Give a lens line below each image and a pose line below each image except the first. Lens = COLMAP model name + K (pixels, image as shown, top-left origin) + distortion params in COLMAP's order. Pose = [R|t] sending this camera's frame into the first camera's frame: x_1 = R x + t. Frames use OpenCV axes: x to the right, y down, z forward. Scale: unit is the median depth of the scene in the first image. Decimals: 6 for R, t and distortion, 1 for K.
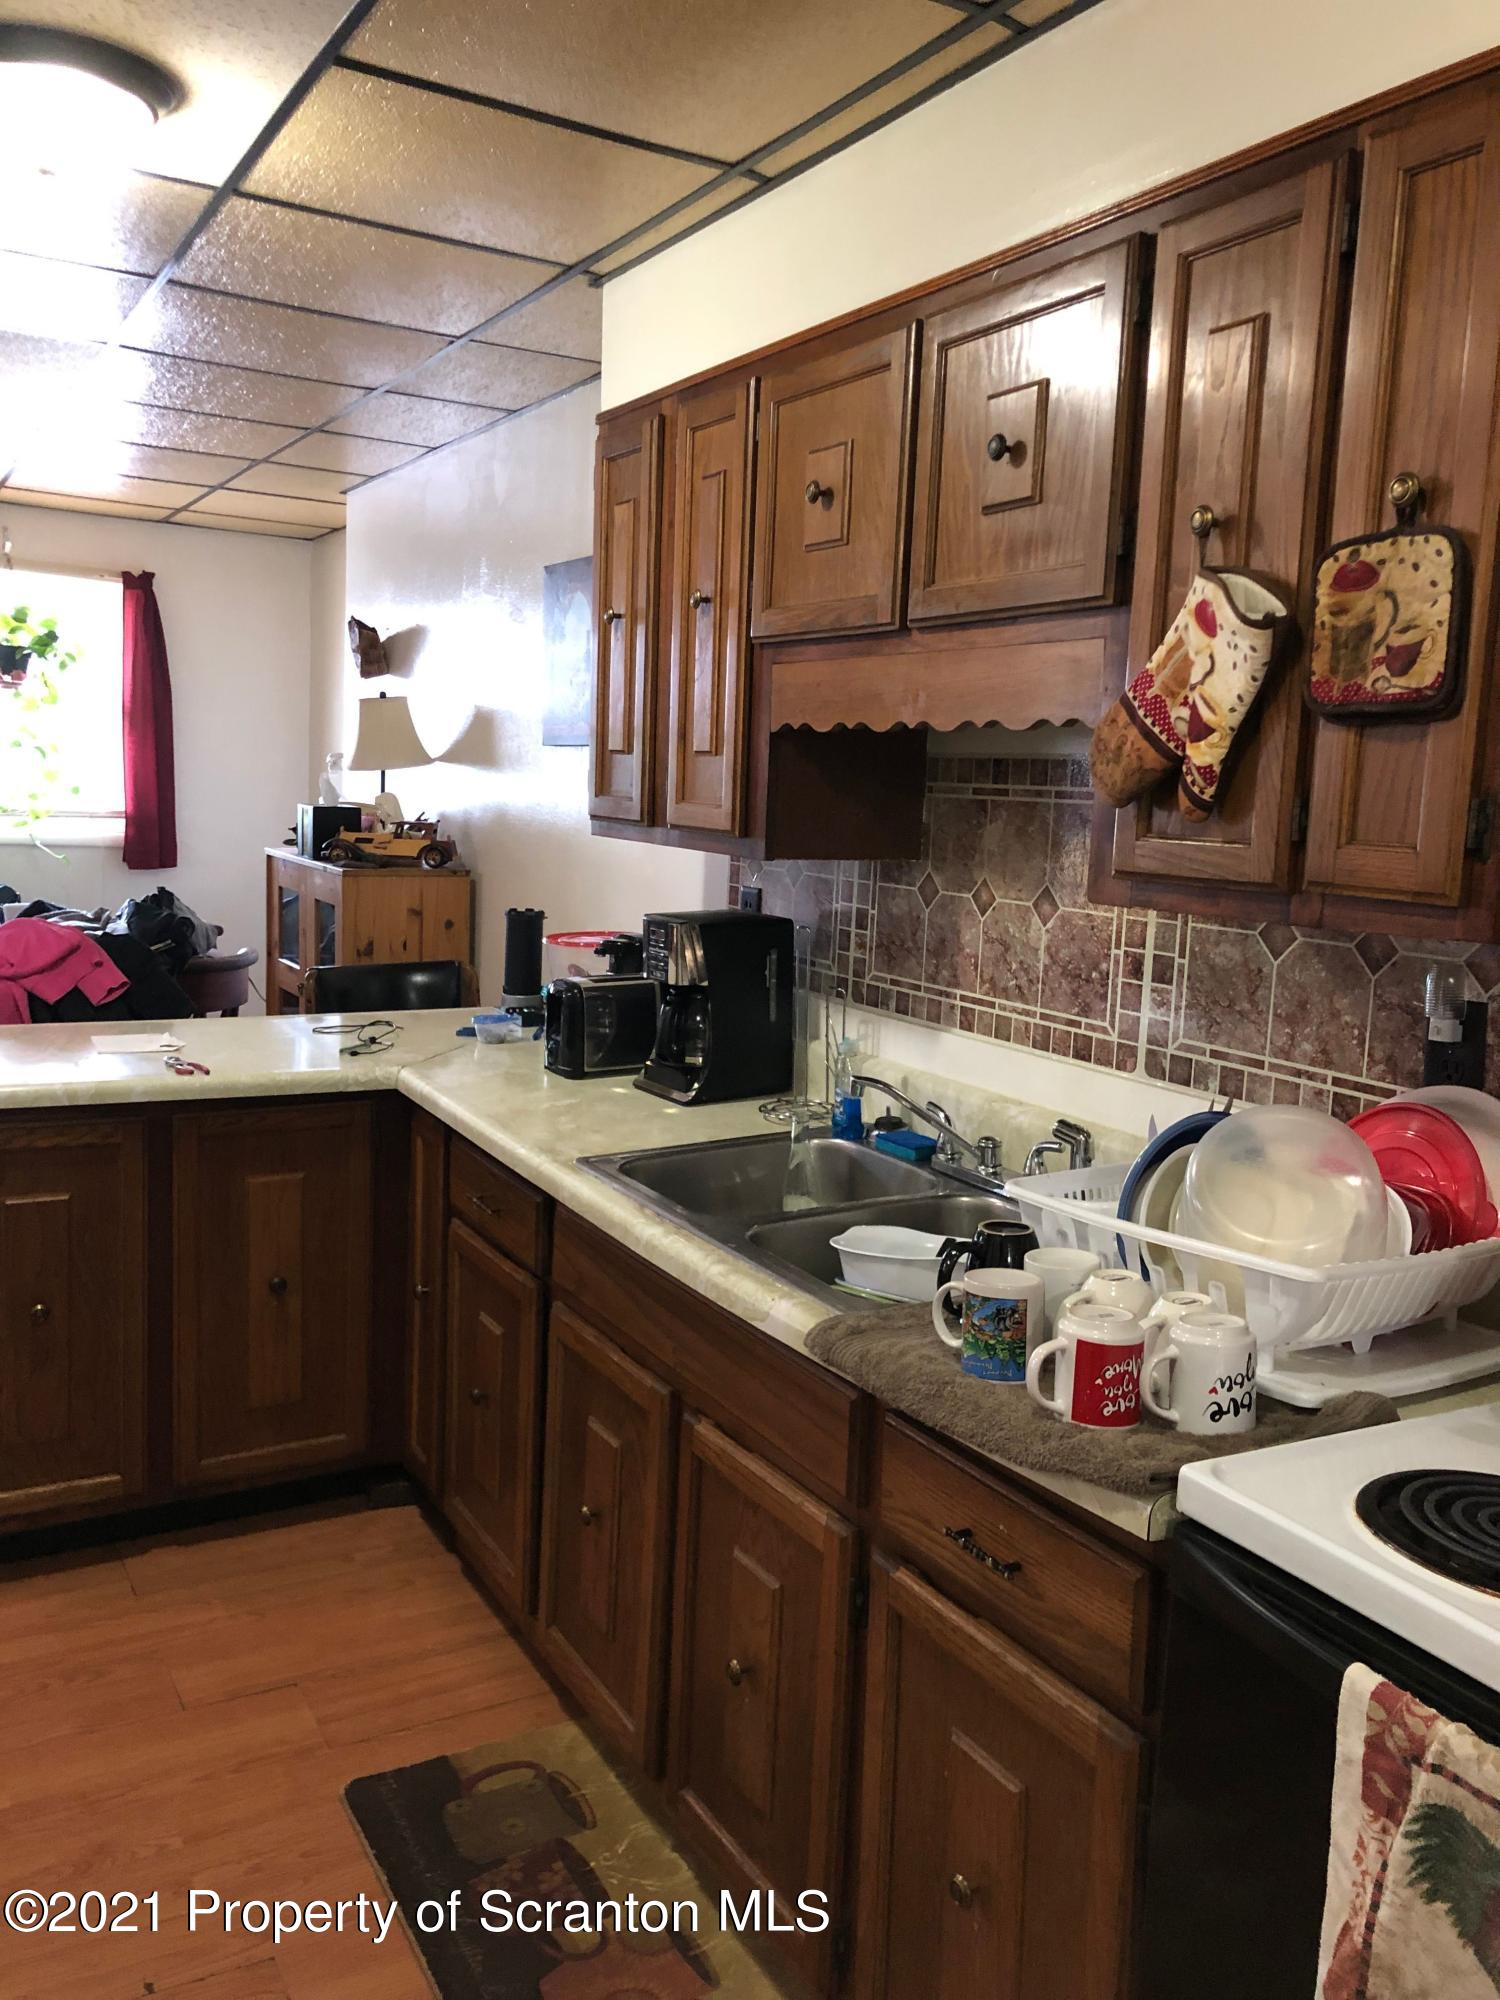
lens RADIAL K [[1614.3, 0, 750.0], [0, 1614.3, 1000.0], [0, 0, 1]] dist [0.039744, -0.031790]
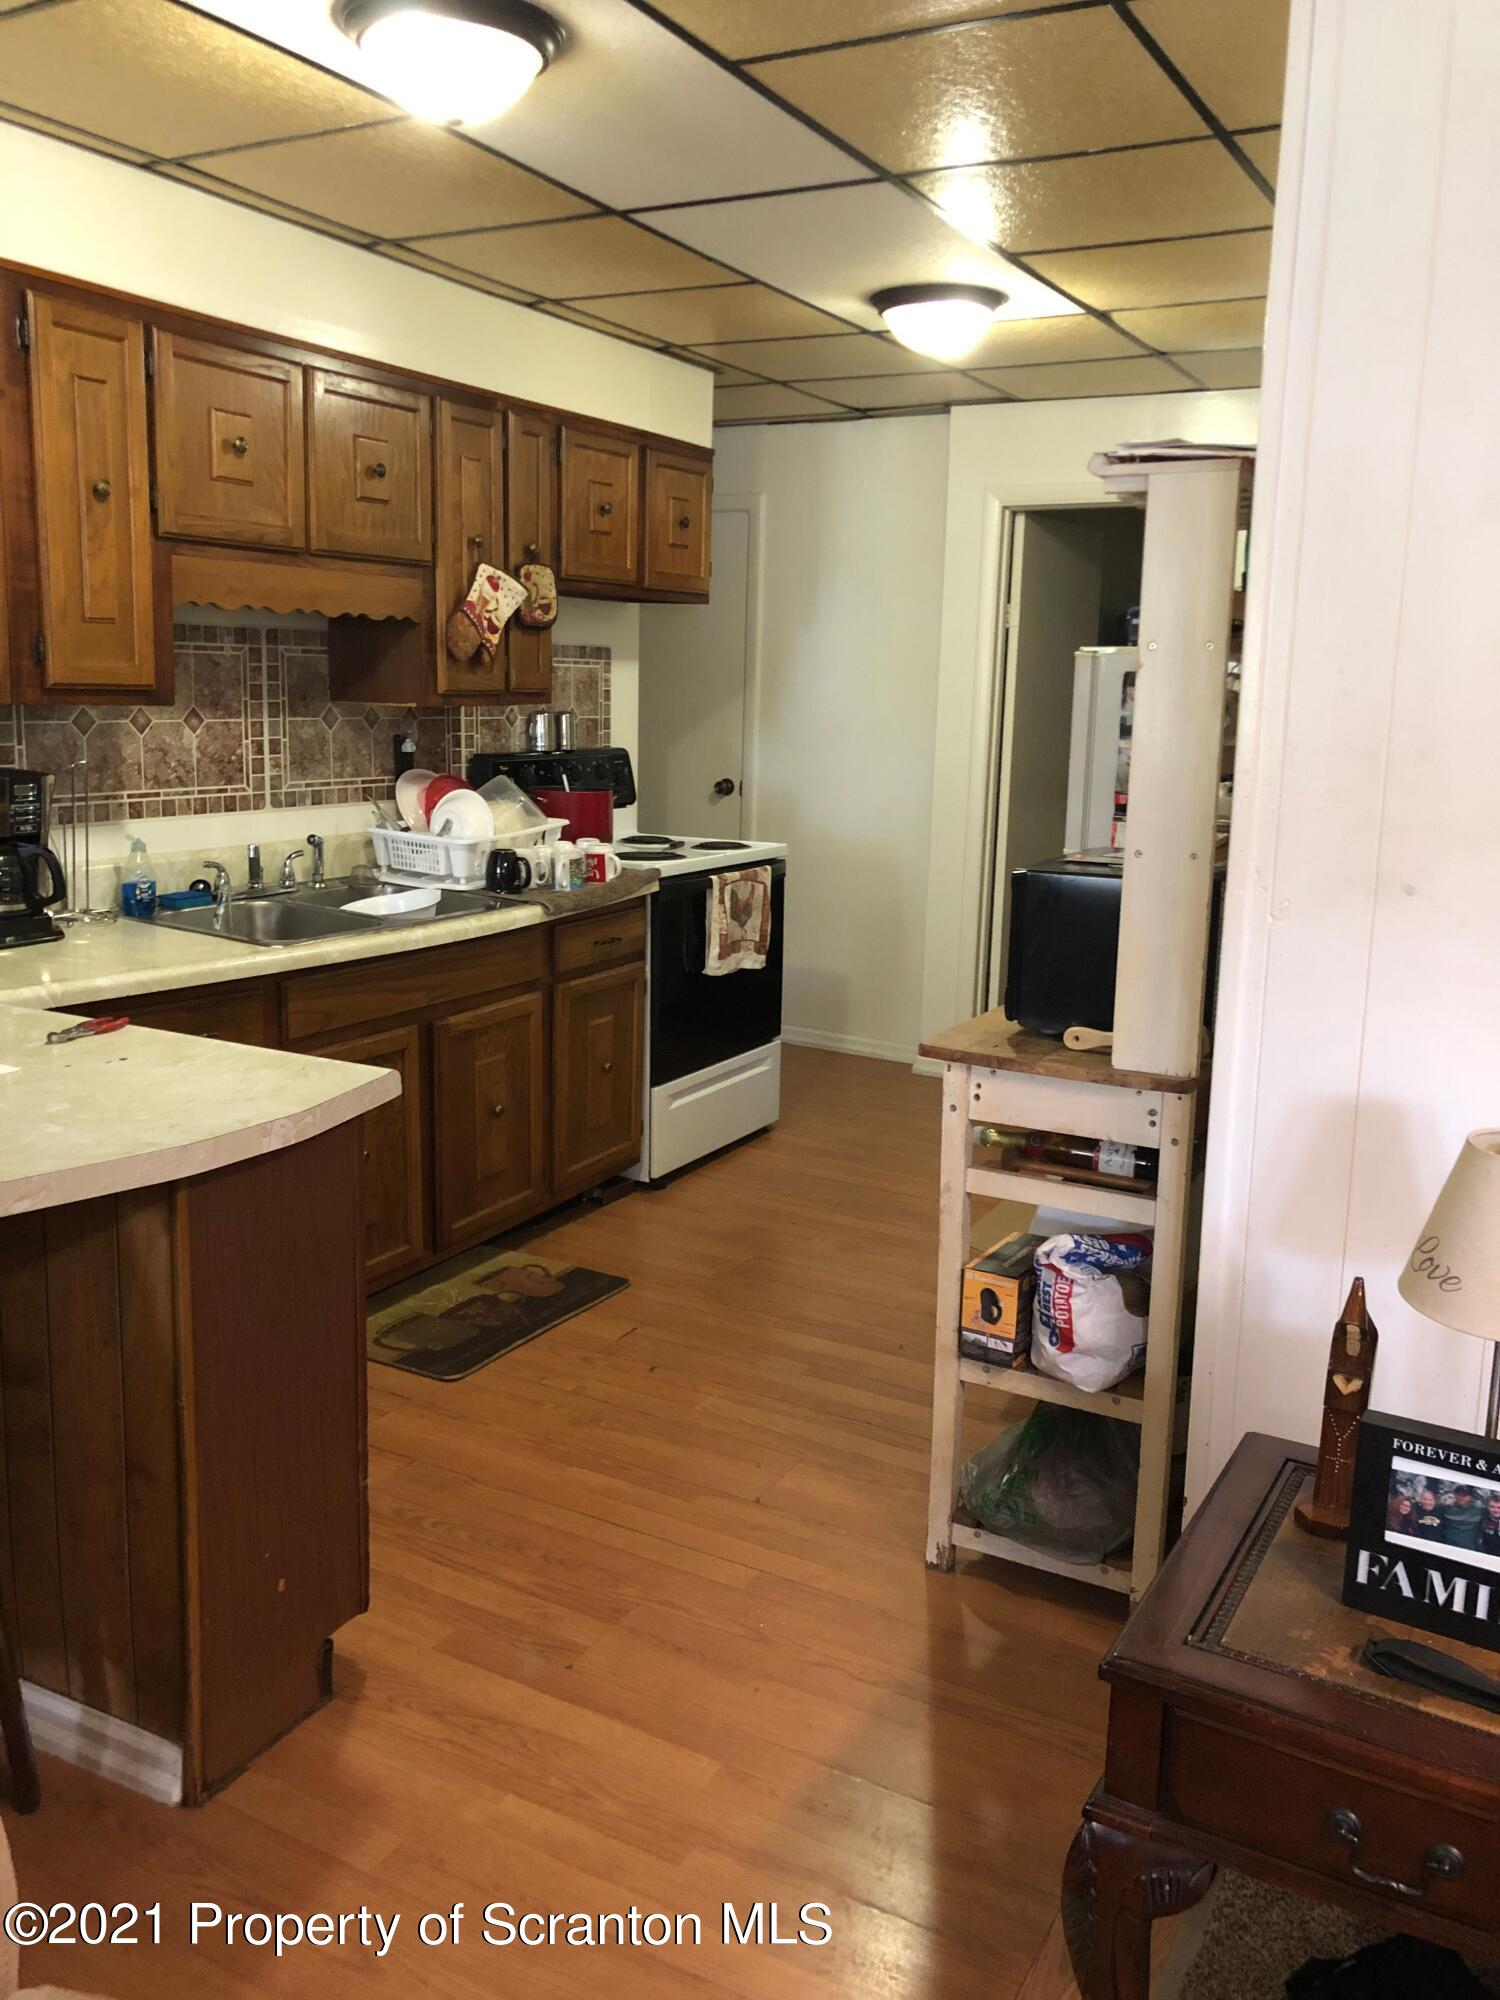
lens RADIAL K [[1614.3, 0, 750.0], [0, 1614.3, 1000.0], [0, 0, 1]] dist [0.039744, -0.031790]
pose [[-0.519975, -0.225361, 0.823916, -1.467561], [0.062783, 0.951876, 0.299984, -0.241291], [-0.851871, 0.207712, -0.480803, 1.377917]]
